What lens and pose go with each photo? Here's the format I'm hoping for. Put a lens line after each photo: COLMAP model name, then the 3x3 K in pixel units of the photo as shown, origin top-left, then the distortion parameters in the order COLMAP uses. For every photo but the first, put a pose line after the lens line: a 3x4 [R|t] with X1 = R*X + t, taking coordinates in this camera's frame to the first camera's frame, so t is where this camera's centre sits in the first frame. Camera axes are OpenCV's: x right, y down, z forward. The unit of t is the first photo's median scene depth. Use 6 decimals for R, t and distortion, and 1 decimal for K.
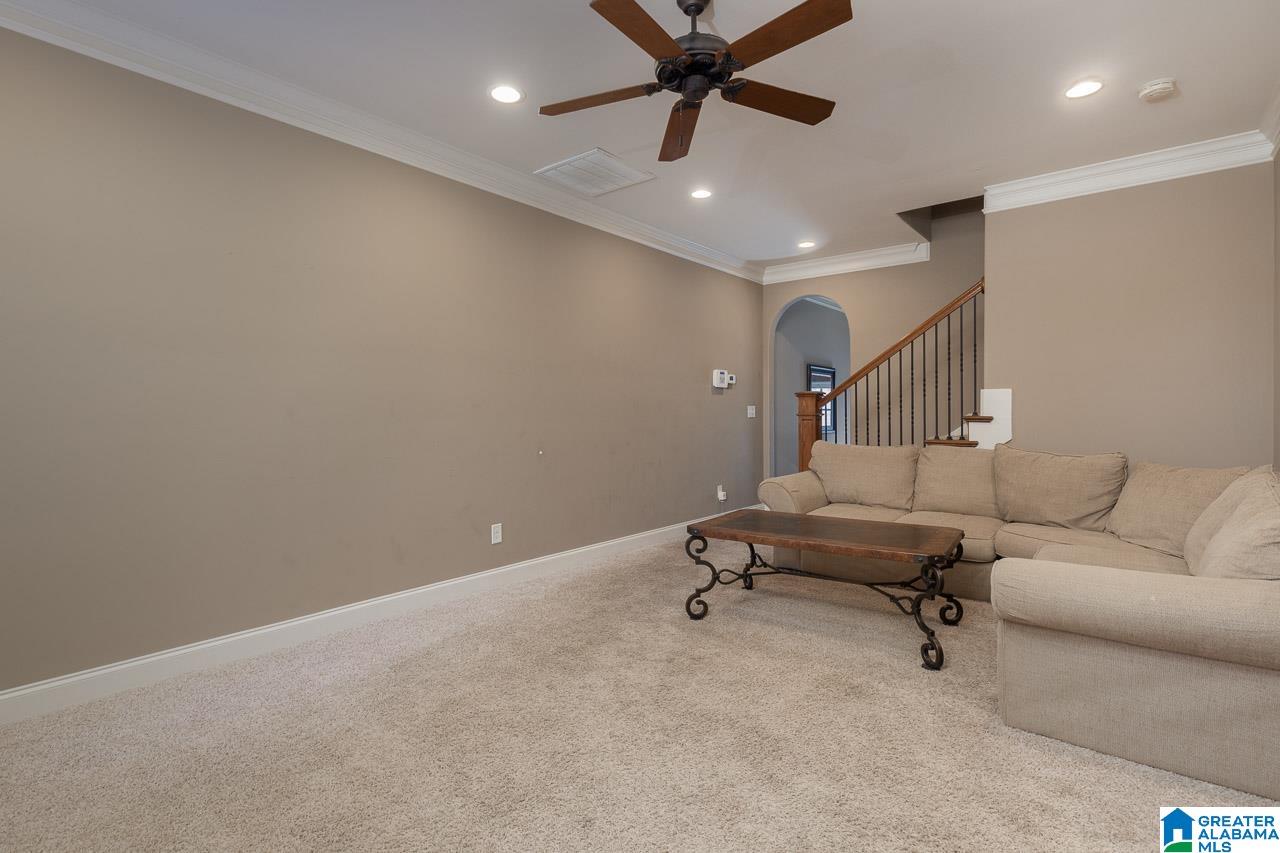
lens RADIAL K [[587.8, 0, 607.9], [0, 587.8, 417.3], [0, 0, 1]] dist [0.000342, 0.000121]
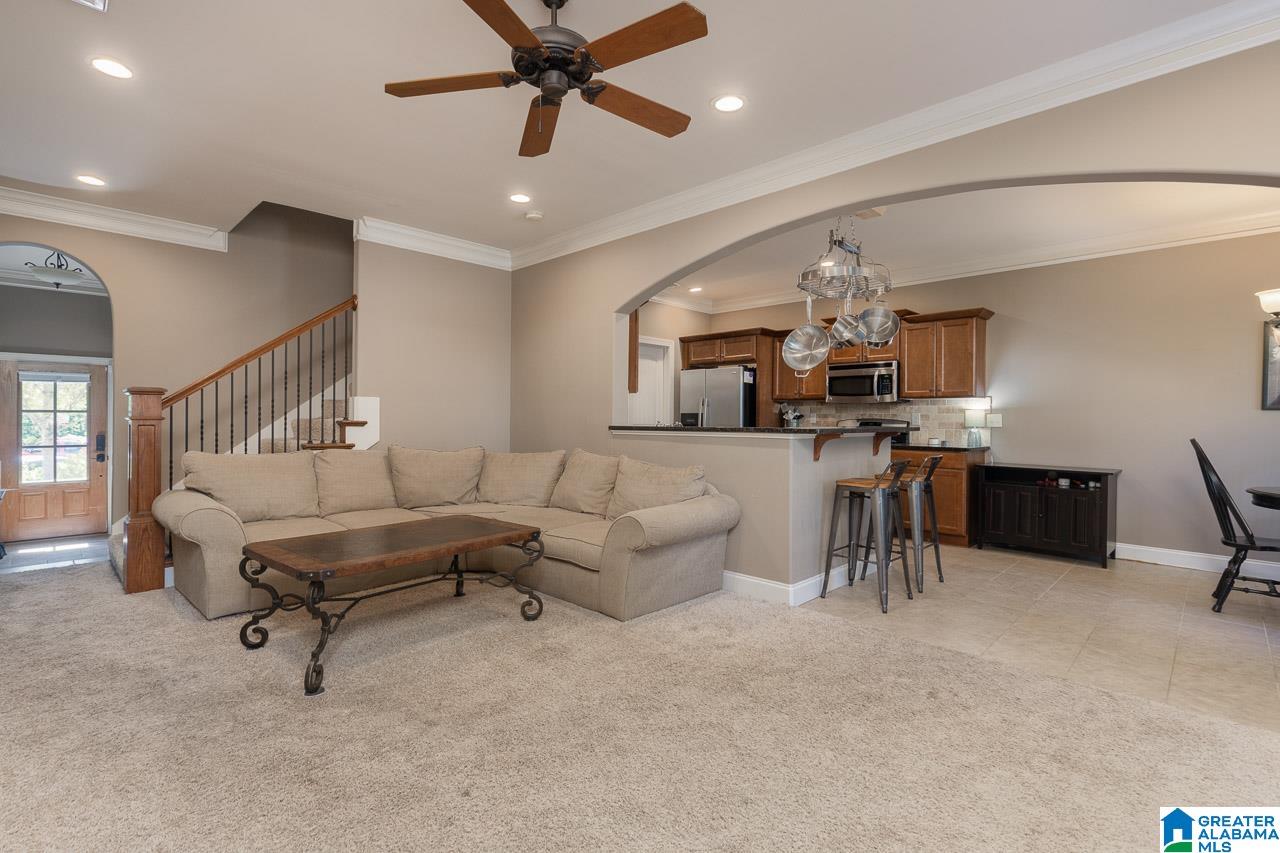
lens RADIAL K [[587.8, 0, 607.9], [0, 587.8, 417.3], [0, 0, 1]] dist [0.000342, 0.000121]
pose [[0.127114, 0.002120, 0.991886, -0.407700], [-0.002647, 0.999995, -0.001799, -0.007690], [-0.991885, -0.002396, 0.127119, 0.391282]]
